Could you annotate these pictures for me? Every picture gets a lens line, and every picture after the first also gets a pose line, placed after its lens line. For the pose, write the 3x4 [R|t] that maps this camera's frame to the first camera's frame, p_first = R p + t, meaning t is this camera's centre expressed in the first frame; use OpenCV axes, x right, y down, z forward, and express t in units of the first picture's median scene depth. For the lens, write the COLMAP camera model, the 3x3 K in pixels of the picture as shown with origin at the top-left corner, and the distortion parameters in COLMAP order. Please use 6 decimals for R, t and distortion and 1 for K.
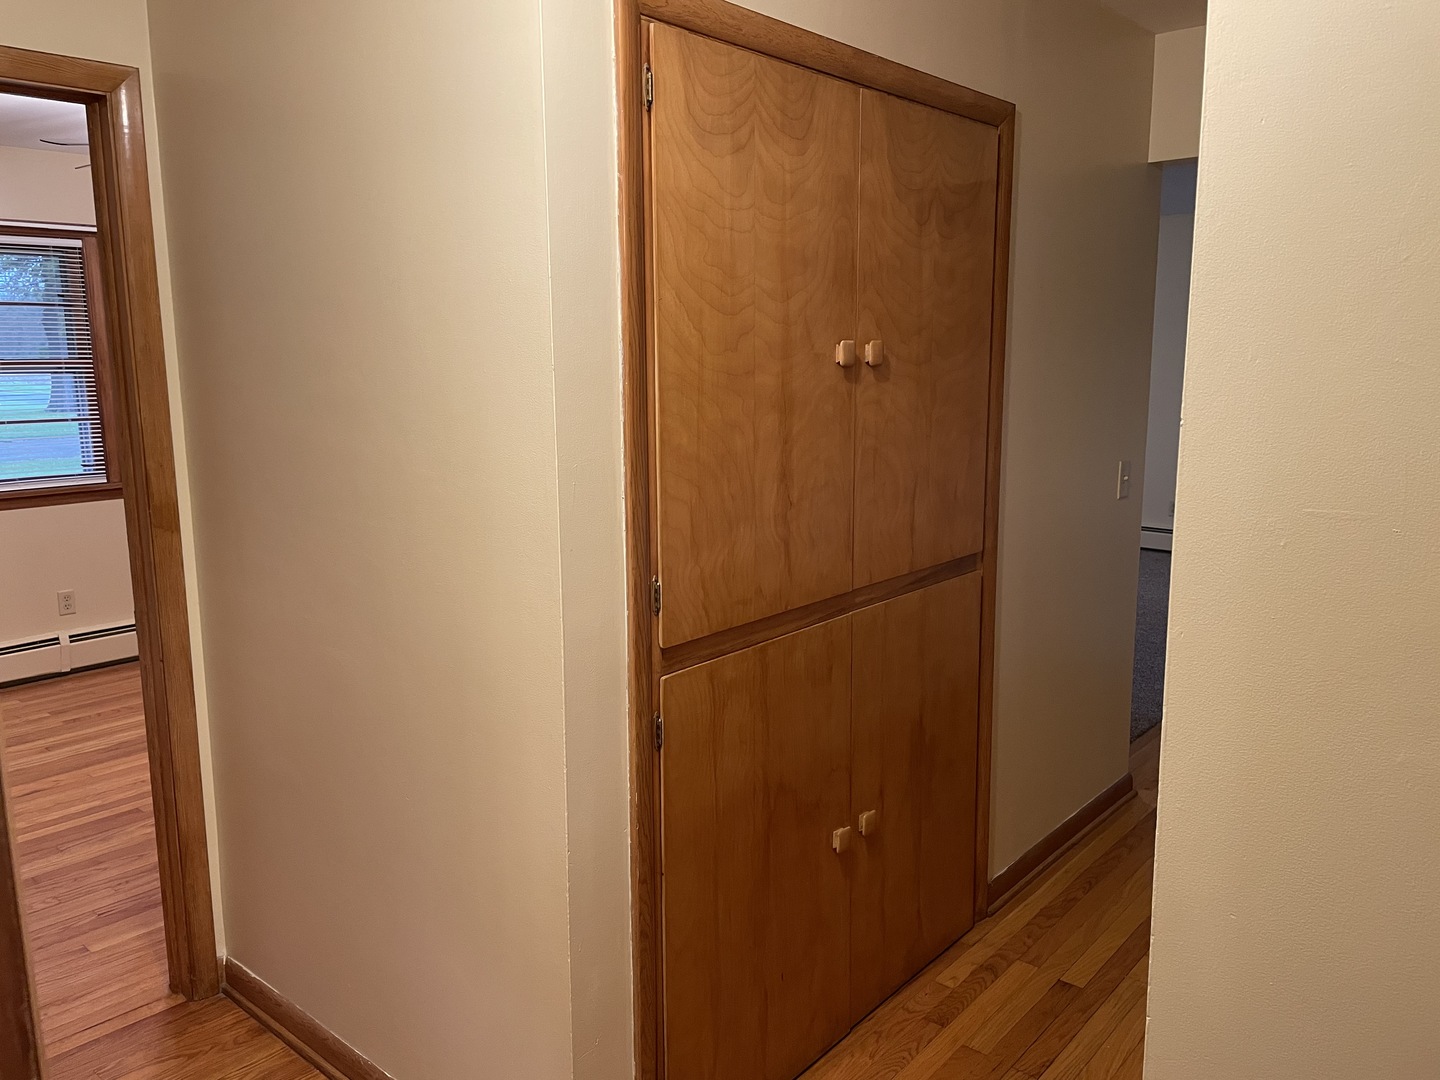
lens RADIAL K [[1088.0, 0, 718.2], [0, 1088.0, 533.5], [0, 0, 1]] dist [0.080102, -0.091788]
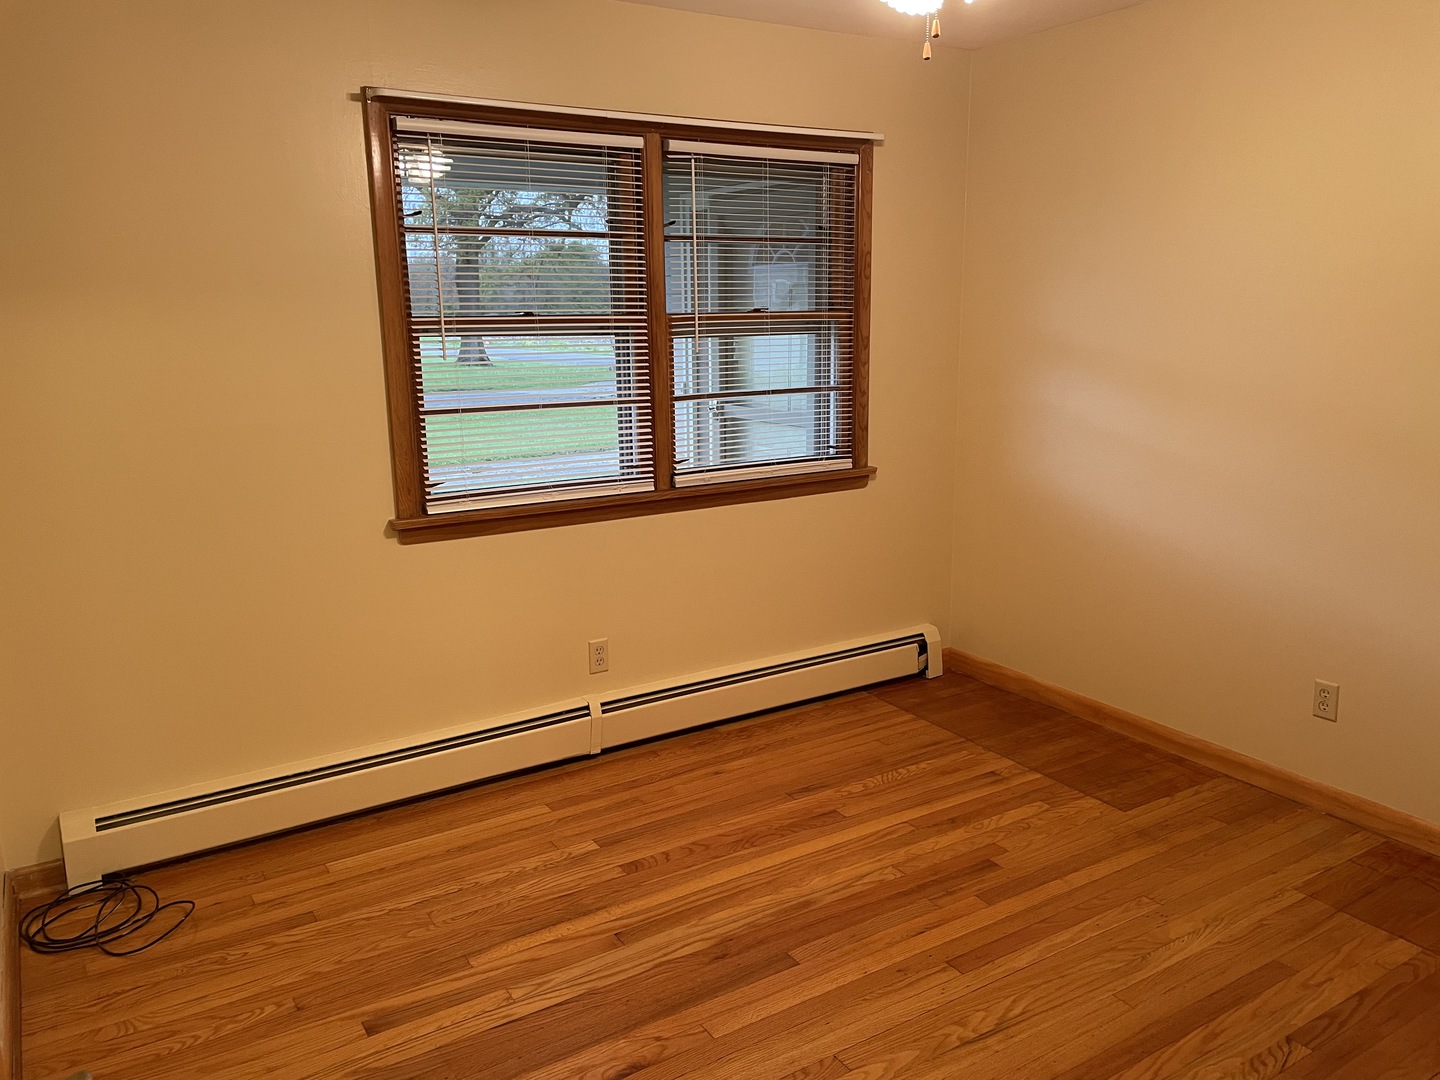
lens RADIAL K [[1088.0, 0, 728.5], [0, 1088.0, 542.3], [0, 0, 1]] dist [0.080102, -0.091788]
pose [[0.956105, 0.054468, -0.287917, -0.308659], [-0.039127, 0.997504, 0.058773, -0.057018], [0.290400, -0.044927, 0.955850, 0.350383]]
